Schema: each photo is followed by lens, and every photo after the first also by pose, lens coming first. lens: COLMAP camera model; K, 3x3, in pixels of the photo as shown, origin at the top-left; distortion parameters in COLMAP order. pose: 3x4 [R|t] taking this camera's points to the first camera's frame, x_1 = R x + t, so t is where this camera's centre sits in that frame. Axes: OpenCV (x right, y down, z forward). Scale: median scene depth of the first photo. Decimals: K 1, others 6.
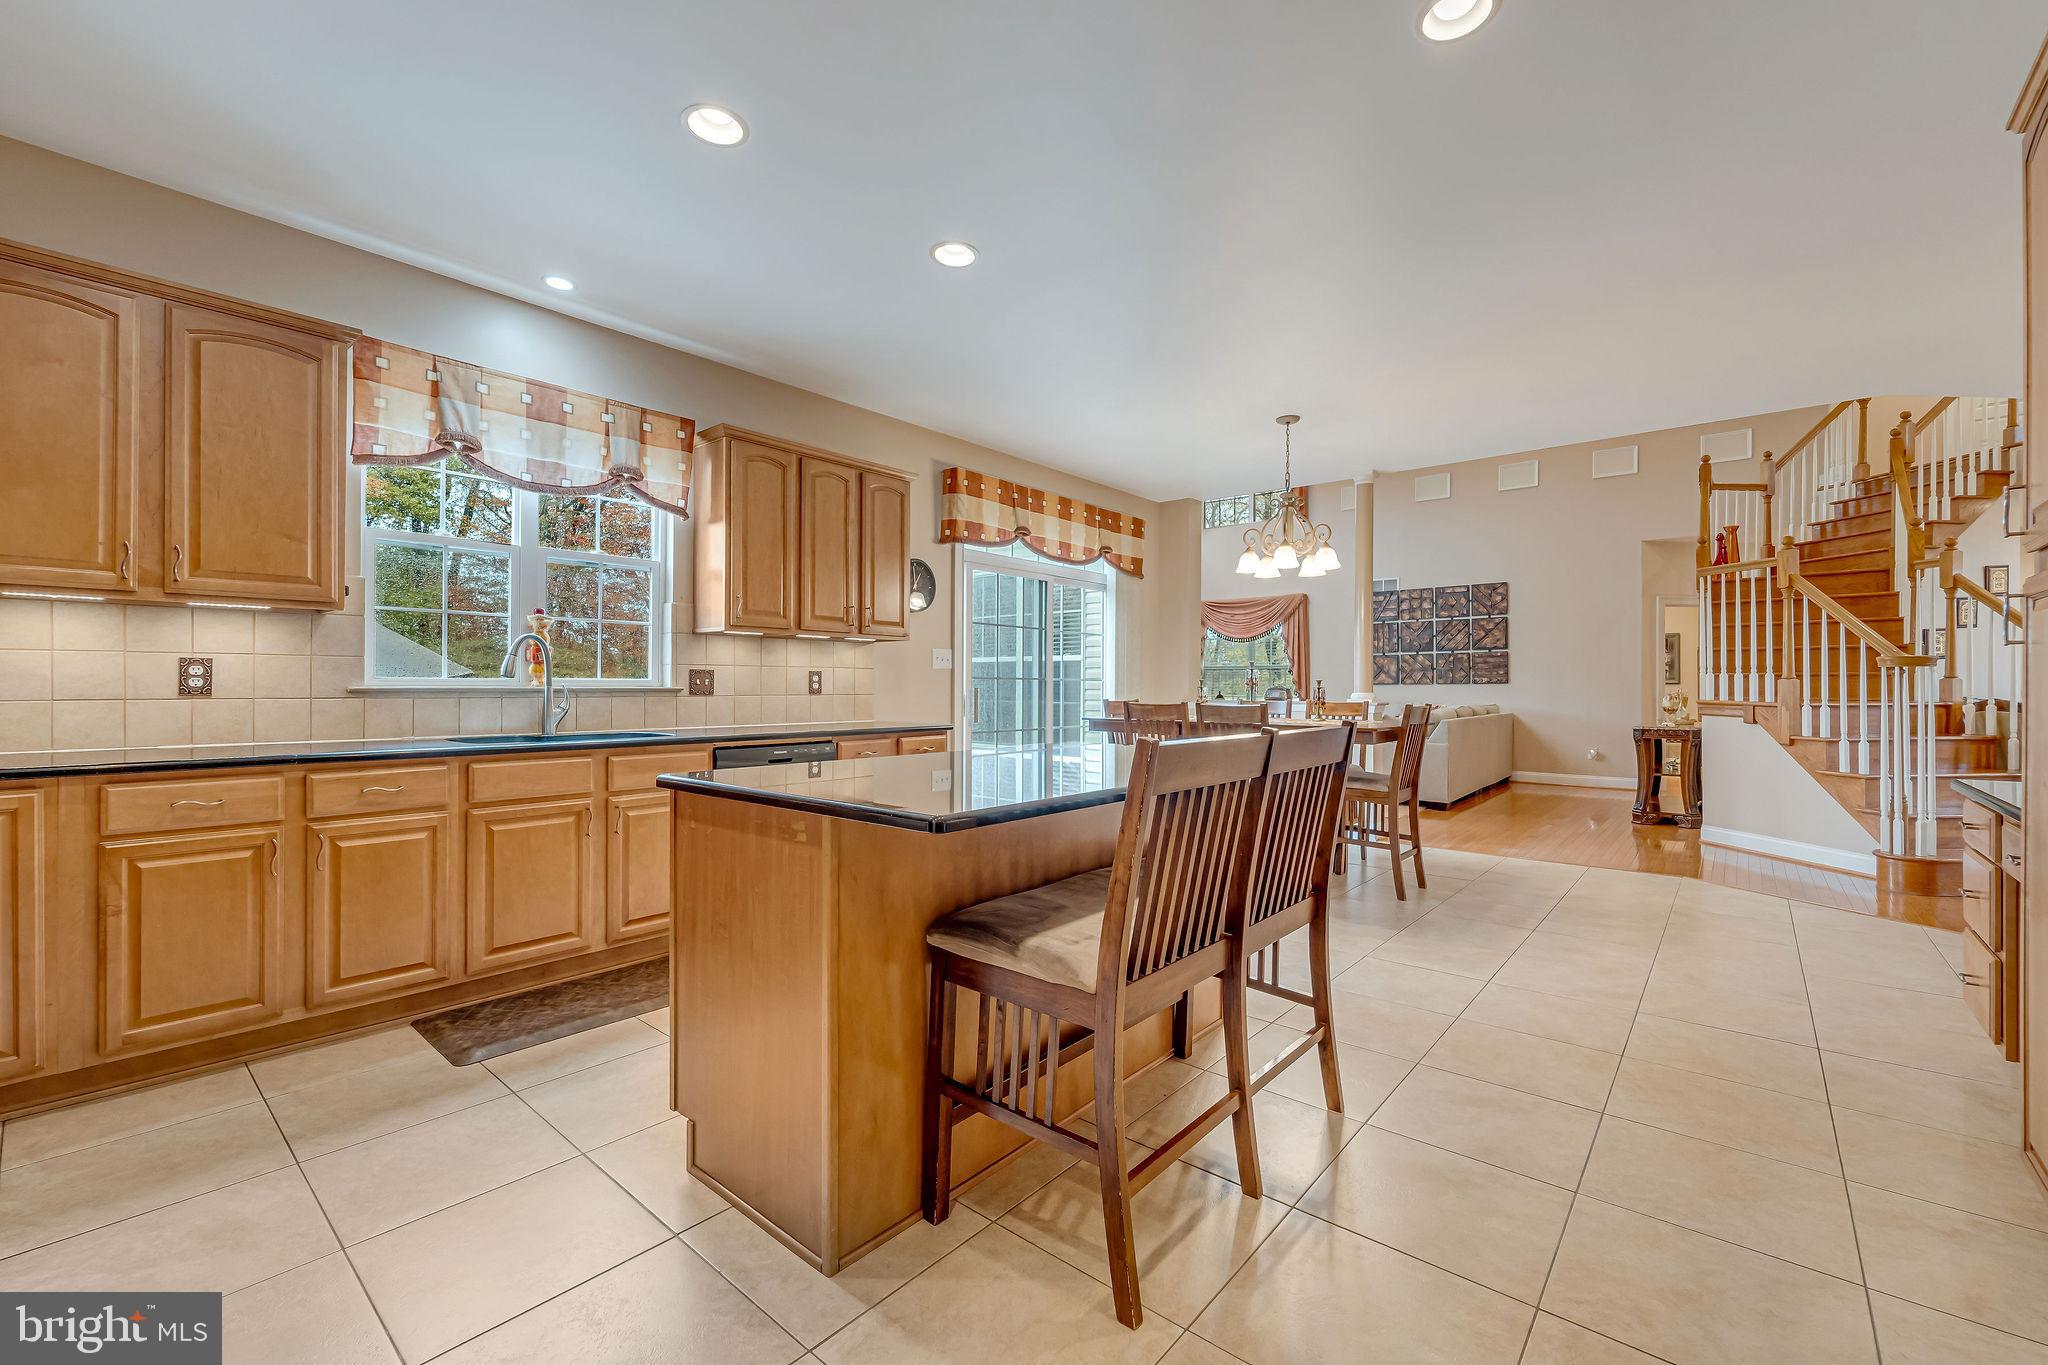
lens RADIAL K [[829.2, 0, 1021.5], [0, 829.2, 683.8], [0, 0, 1]] dist [-0.001087, -0.000467]
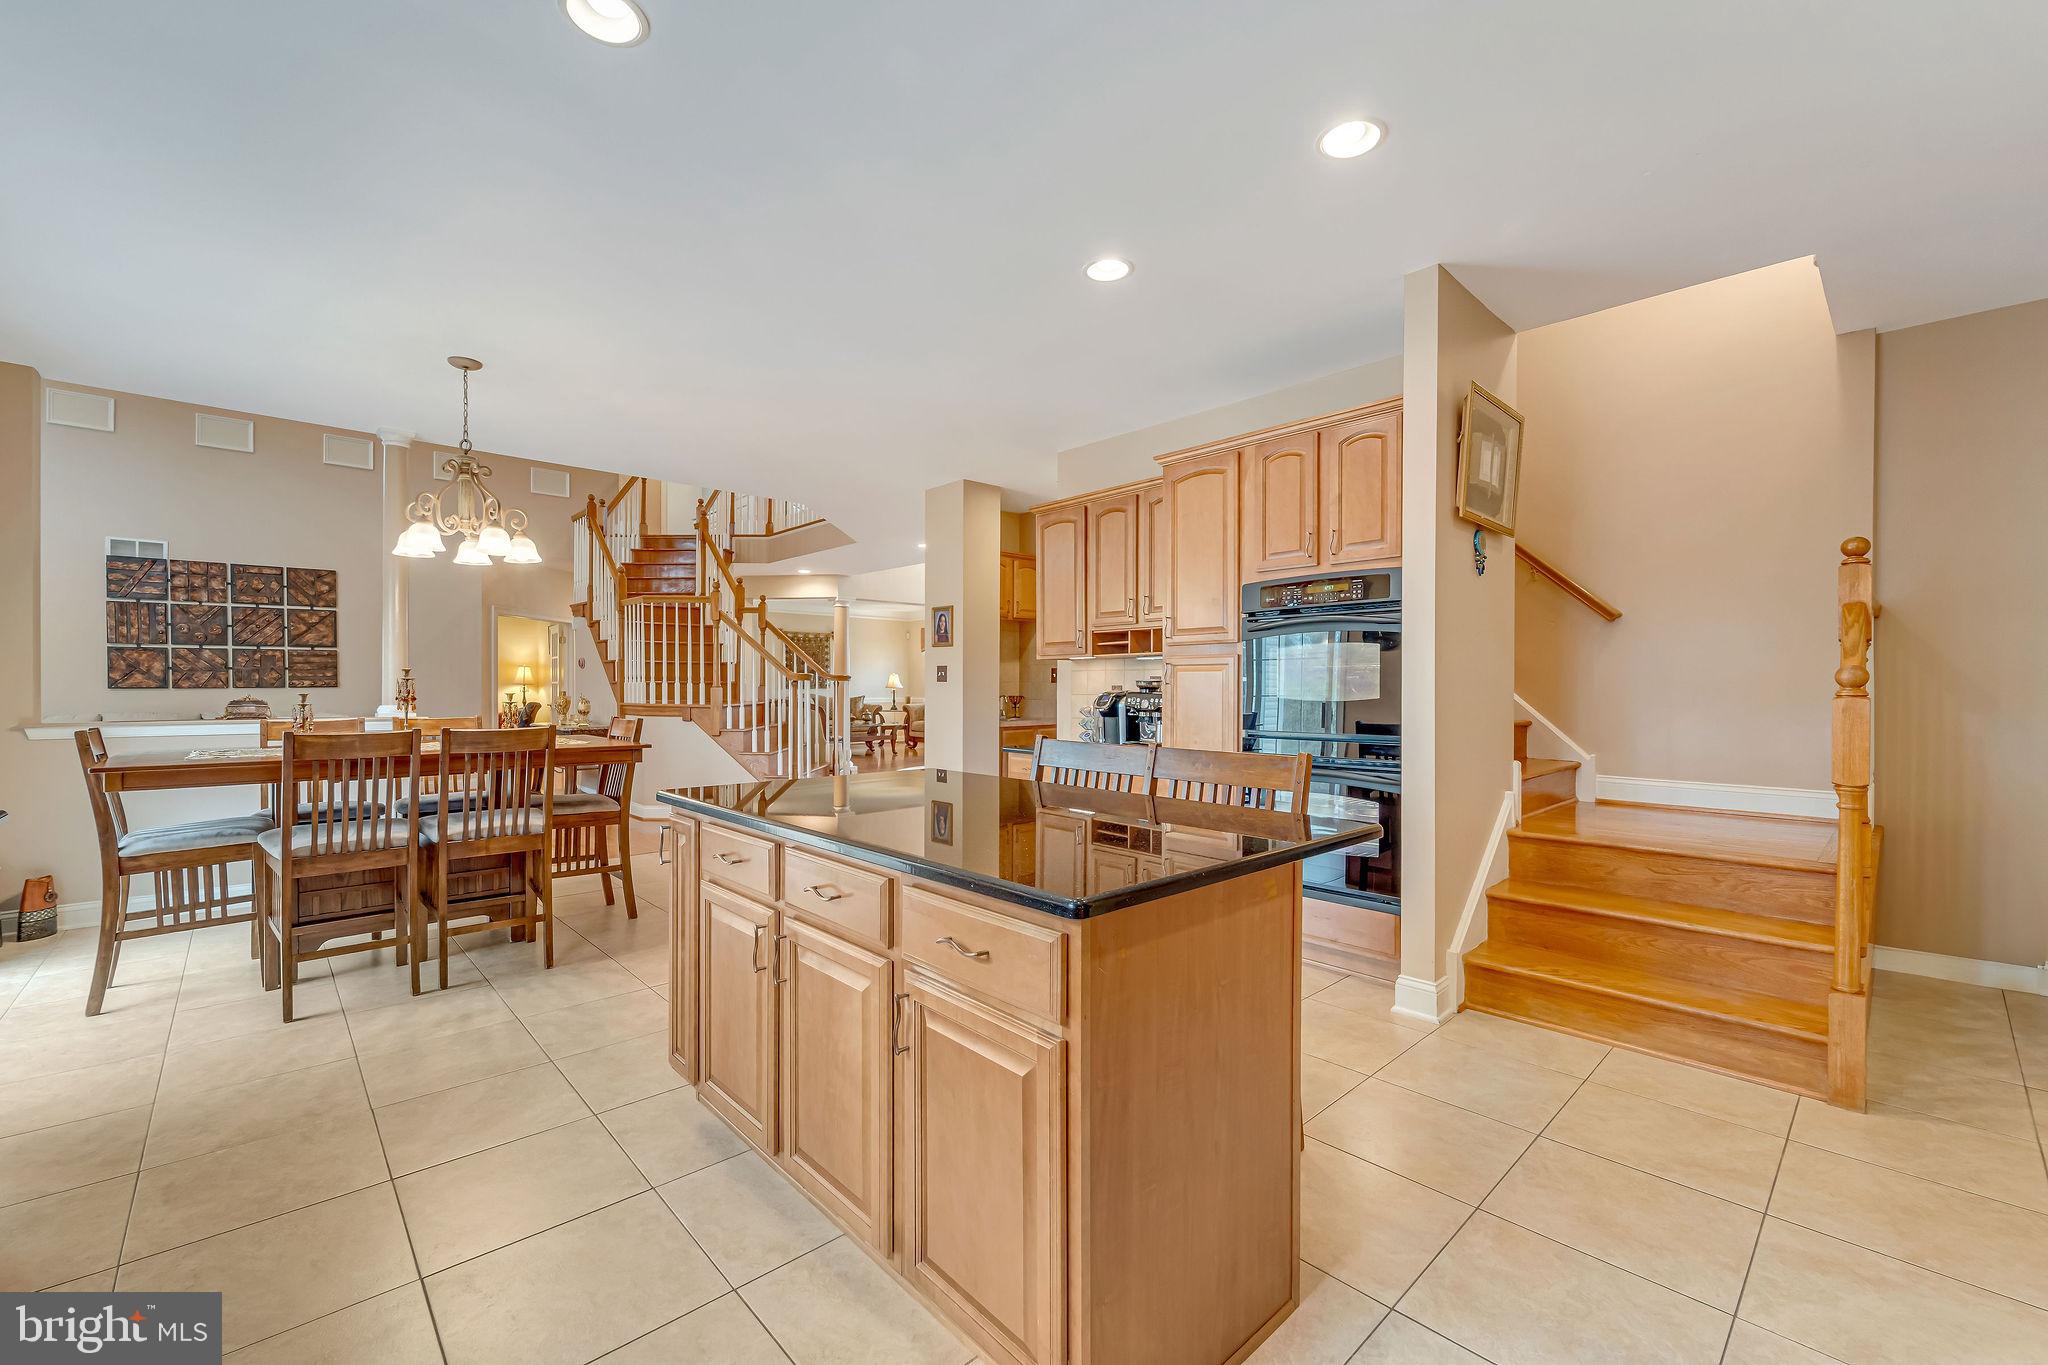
lens RADIAL K [[829.2, 0, 1015.1], [0, 829.2, 687.0], [0, 0, 1]] dist [-0.001087, -0.000467]
pose [[0.112325, -0.004800, 0.993660, -0.197953], [-0.003844, 0.999979, 0.005265, -0.007857], [-0.993664, -0.004411, 0.112305, 0.191554]]
